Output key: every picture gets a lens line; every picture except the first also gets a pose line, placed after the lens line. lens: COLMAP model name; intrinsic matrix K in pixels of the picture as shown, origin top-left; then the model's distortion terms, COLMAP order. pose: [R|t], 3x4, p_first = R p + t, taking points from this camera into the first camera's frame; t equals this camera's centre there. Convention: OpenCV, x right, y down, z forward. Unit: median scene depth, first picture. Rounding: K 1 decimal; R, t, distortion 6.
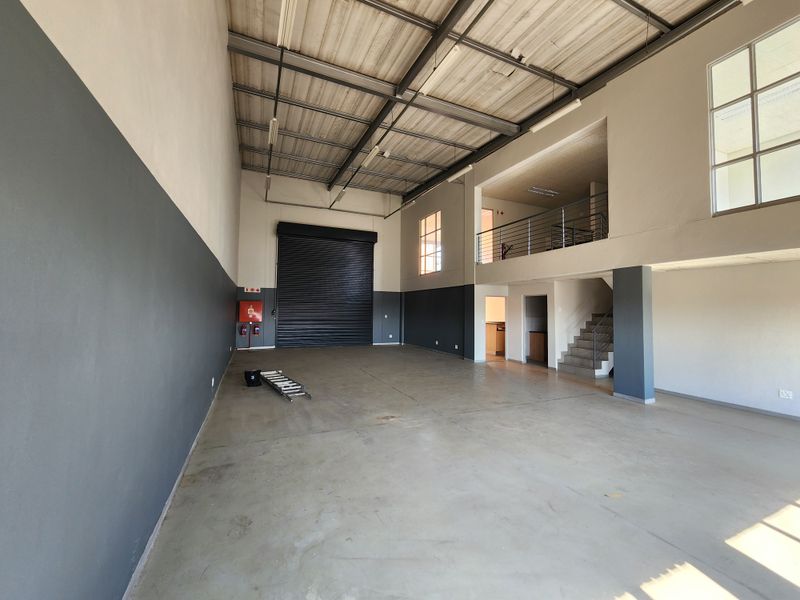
lens RADIAL K [[326.0, 0, 396.9], [0, 326.0, 296.3], [0, 0, 1]] dist [0.000949, -0.000384]
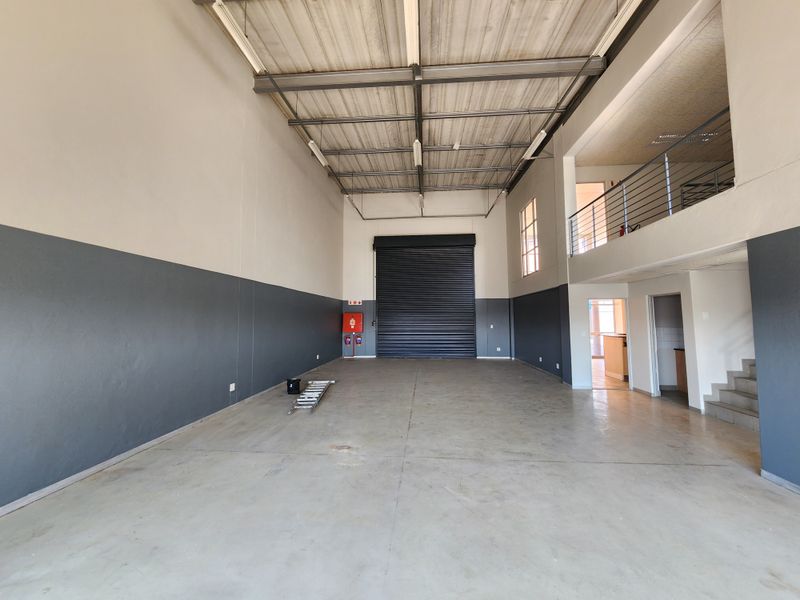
lens RADIAL K [[326.0, 0, 395.3], [0, 326.0, 295.6], [0, 0, 1]] dist [0.000949, -0.000384]
pose [[0.877874, -0.049131, -0.476365, 0.353450], [0.033766, 0.998598, -0.040767, 0.010453], [0.477700, 0.019703, 0.878302, 0.211399]]
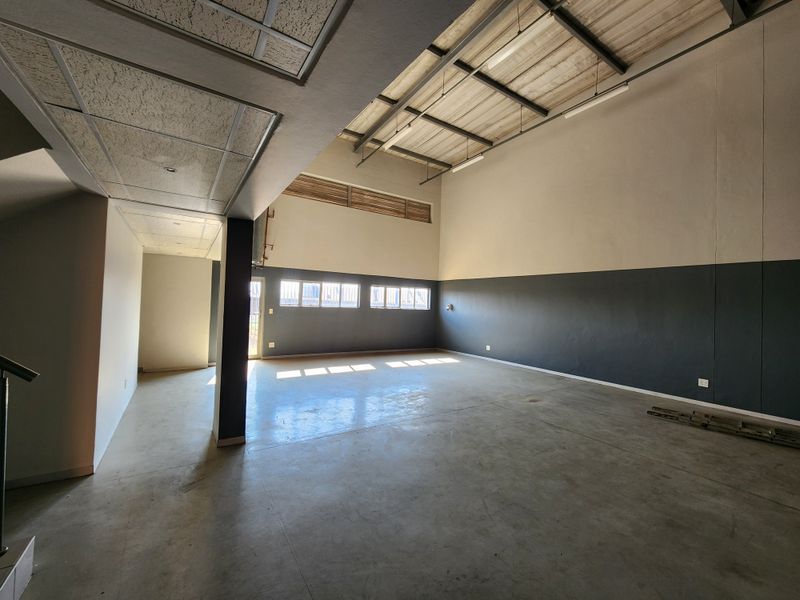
lens RADIAL K [[326.0, 0, 398.5], [0, 326.0, 297.0], [0, 0, 1]] dist [0.000949, -0.000384]
pose [[-0.986264, -0.044526, -0.159060, 0.439901], [-0.034699, 0.997344, -0.064039, 0.065545], [0.161489, -0.057640, -0.985190, 1.423317]]
